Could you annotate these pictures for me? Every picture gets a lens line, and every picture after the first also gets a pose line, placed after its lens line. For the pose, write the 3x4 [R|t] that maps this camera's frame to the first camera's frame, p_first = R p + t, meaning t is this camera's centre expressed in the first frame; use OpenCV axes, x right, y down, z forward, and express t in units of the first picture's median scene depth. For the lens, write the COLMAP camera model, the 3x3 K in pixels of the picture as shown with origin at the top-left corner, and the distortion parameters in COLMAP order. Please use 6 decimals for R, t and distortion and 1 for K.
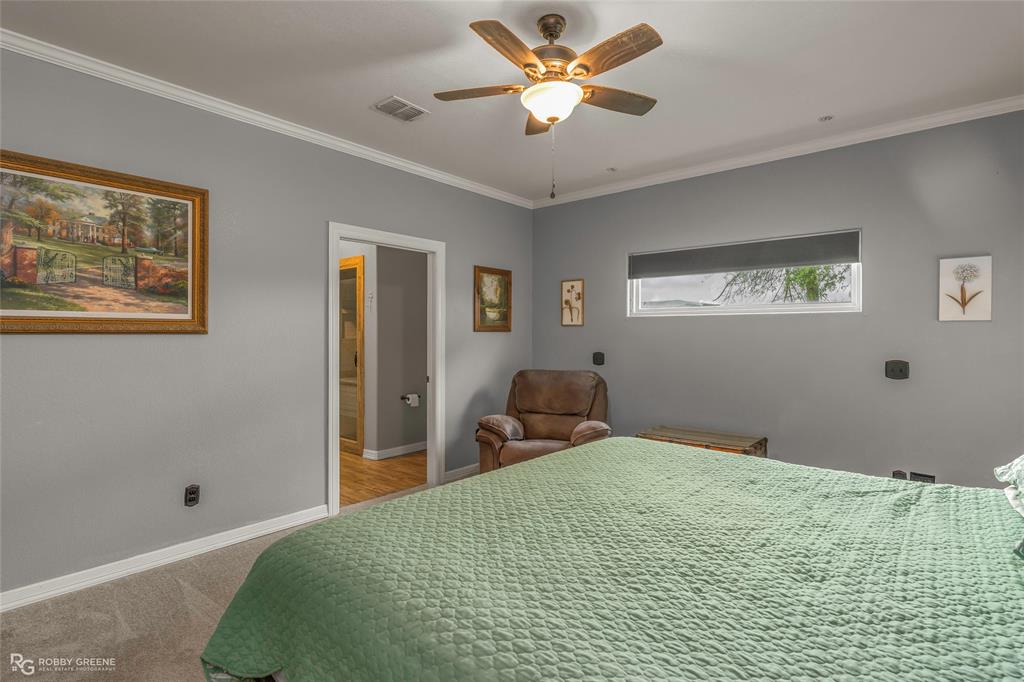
lens RADIAL K [[502.8, 0, 510.7], [0, 502.8, 334.6], [0, 0, 1]] dist [-0.001751, -0.000332]
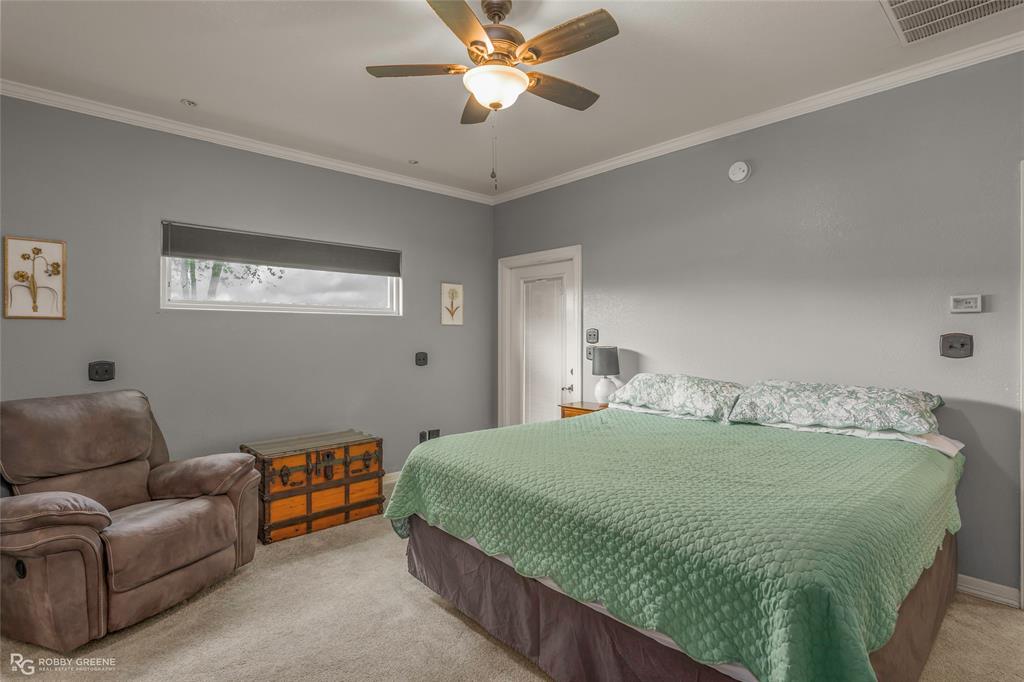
lens RADIAL K [[502.8, 0, 510.7], [0, 502.8, 334.6], [0, 0, 1]] dist [-0.001751, -0.000332]
pose [[0.123510, -0.001345, 0.992342, -0.424831], [0.002611, 0.999996, 0.001031, 0.001793], [-0.992340, 0.002464, 0.123513, 0.434332]]
